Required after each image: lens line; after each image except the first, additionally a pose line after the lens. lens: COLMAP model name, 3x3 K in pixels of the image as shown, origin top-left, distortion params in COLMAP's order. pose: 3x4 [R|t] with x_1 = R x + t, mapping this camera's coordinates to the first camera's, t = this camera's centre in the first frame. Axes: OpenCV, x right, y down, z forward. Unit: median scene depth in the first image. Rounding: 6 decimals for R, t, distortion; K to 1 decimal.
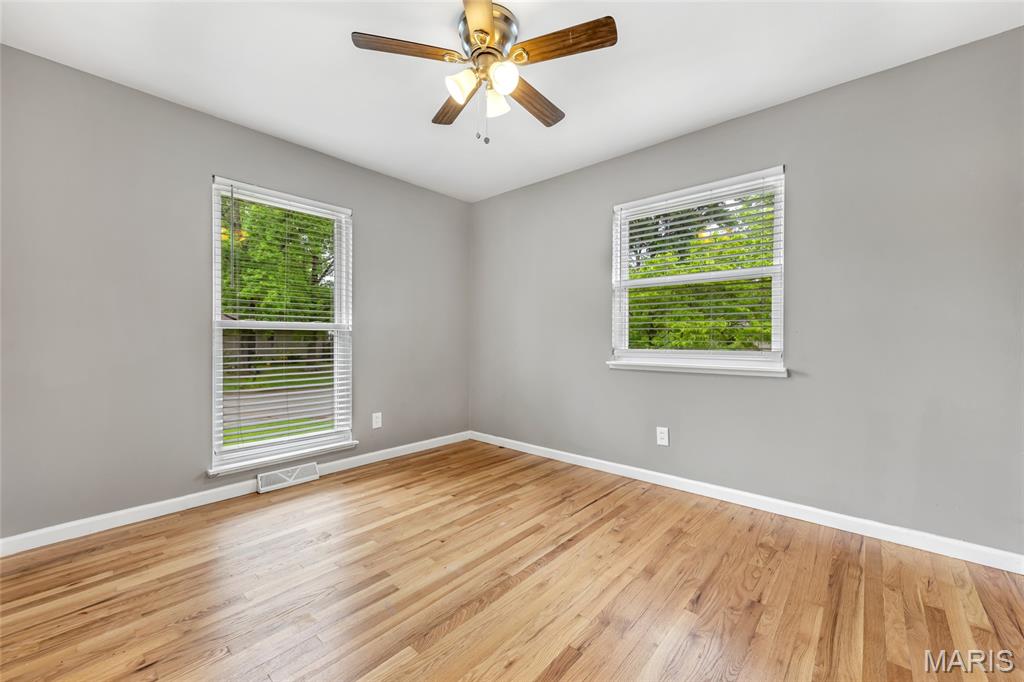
lens RADIAL K [[404.4, 0, 511.3], [0, 404.4, 339.8], [0, 0, 1]] dist [0.006401, -0.000602]
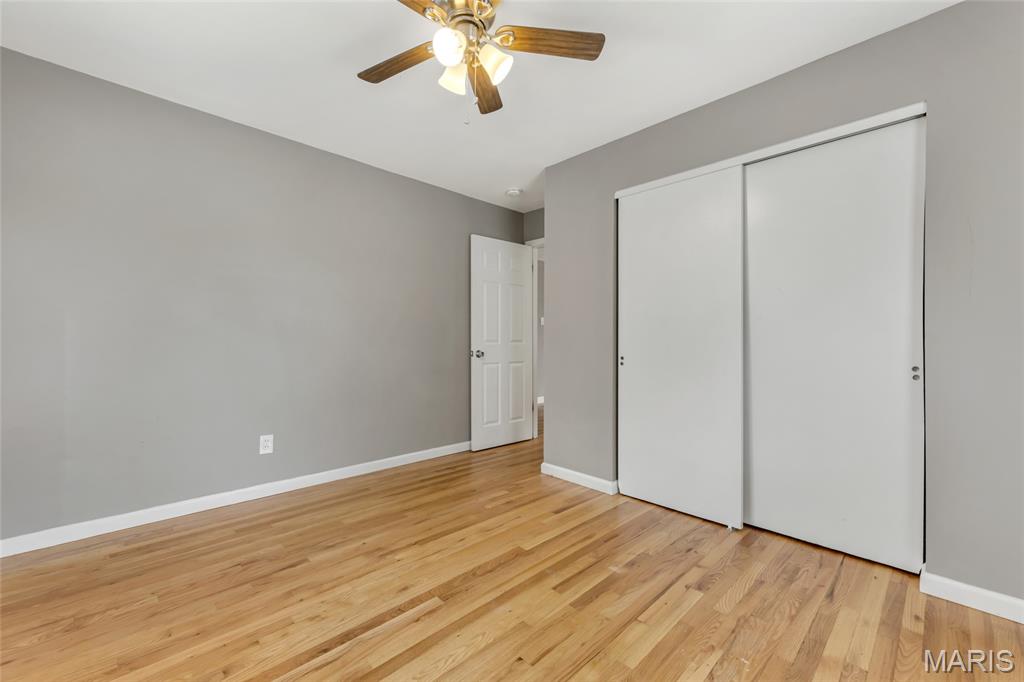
lens RADIAL K [[404.4, 0, 508.8], [0, 404.4, 341.1], [0, 0, 1]] dist [0.006401, -0.000602]
pose [[-0.996388, -0.010085, 0.084313, -0.237430], [-0.010140, 0.999949, -0.000219, -0.005610], [-0.084307, -0.001073, -0.996439, 1.942606]]
